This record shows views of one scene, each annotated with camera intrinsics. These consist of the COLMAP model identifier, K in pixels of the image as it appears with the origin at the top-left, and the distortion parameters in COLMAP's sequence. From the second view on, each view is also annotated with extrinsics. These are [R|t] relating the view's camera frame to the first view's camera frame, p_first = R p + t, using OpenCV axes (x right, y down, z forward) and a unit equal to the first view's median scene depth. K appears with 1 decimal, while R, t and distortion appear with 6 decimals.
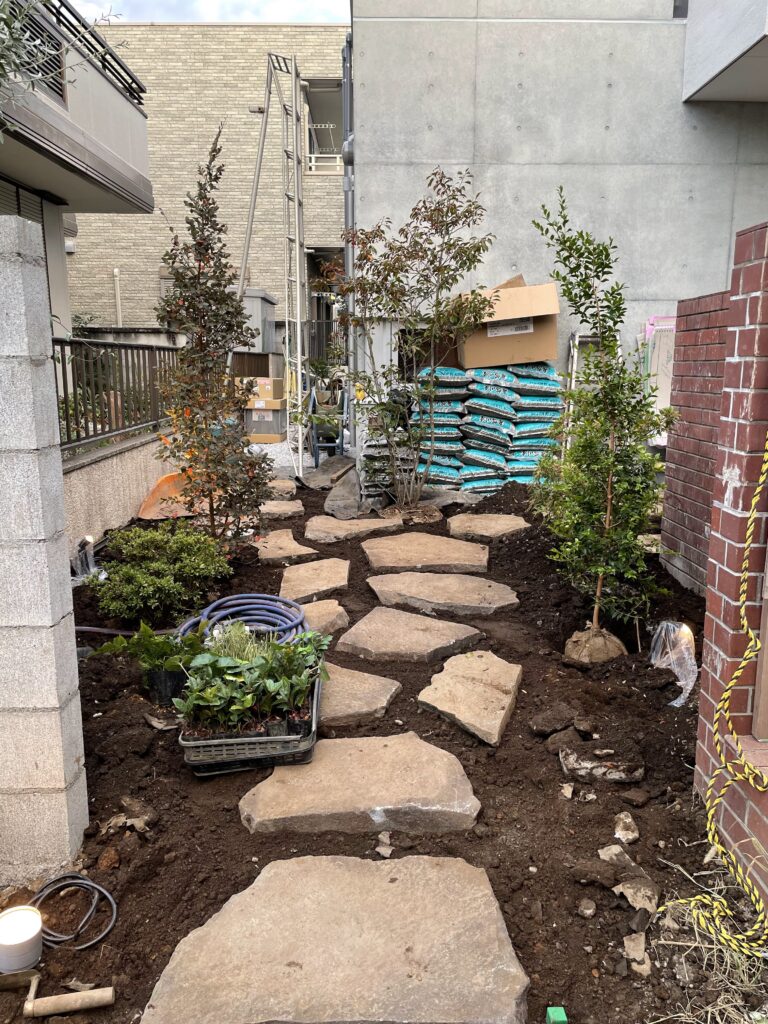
lens RADIAL K [[761.2, 0, 367.4], [0, 761.2, 515.5], [0, 0, 1]] dist [0.082794, -0.106409]
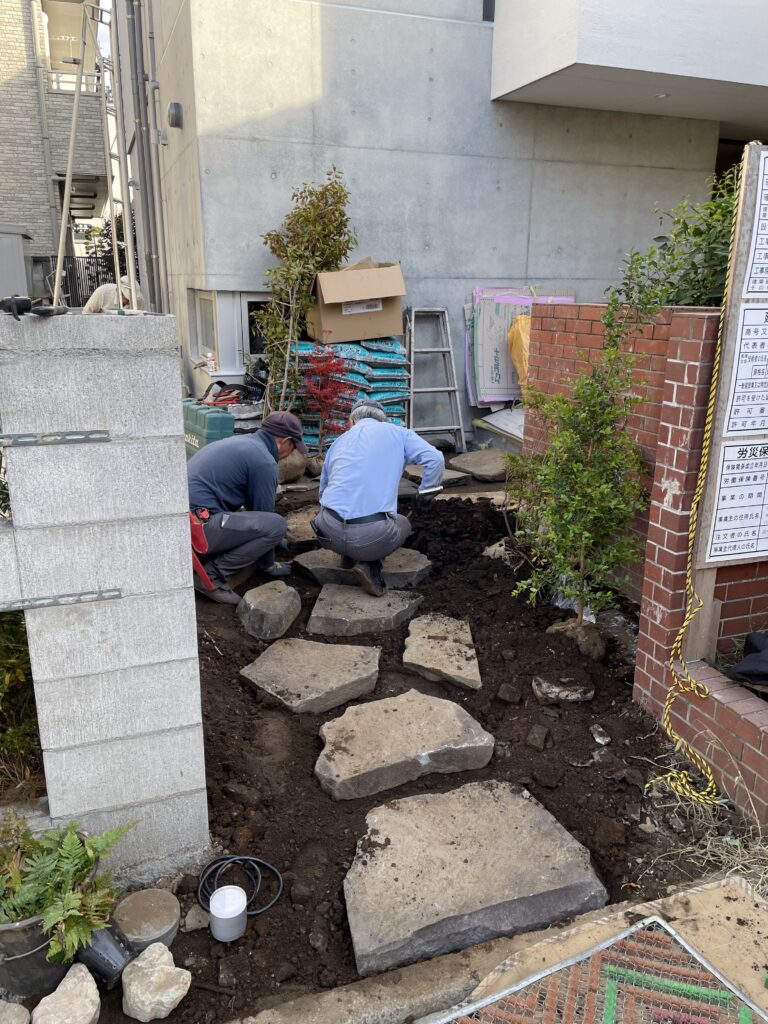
lens RADIAL K [[761.2, 0, 367.4], [0, 761.2, 515.5], [0, 0, 1]] dist [0.082794, -0.106409]
pose [[0.945207, -0.088022, 0.314382, -0.174300], [0.058153, 0.992962, 0.103172, -0.059891], [-0.321250, -0.079237, 0.943674, -0.057452]]
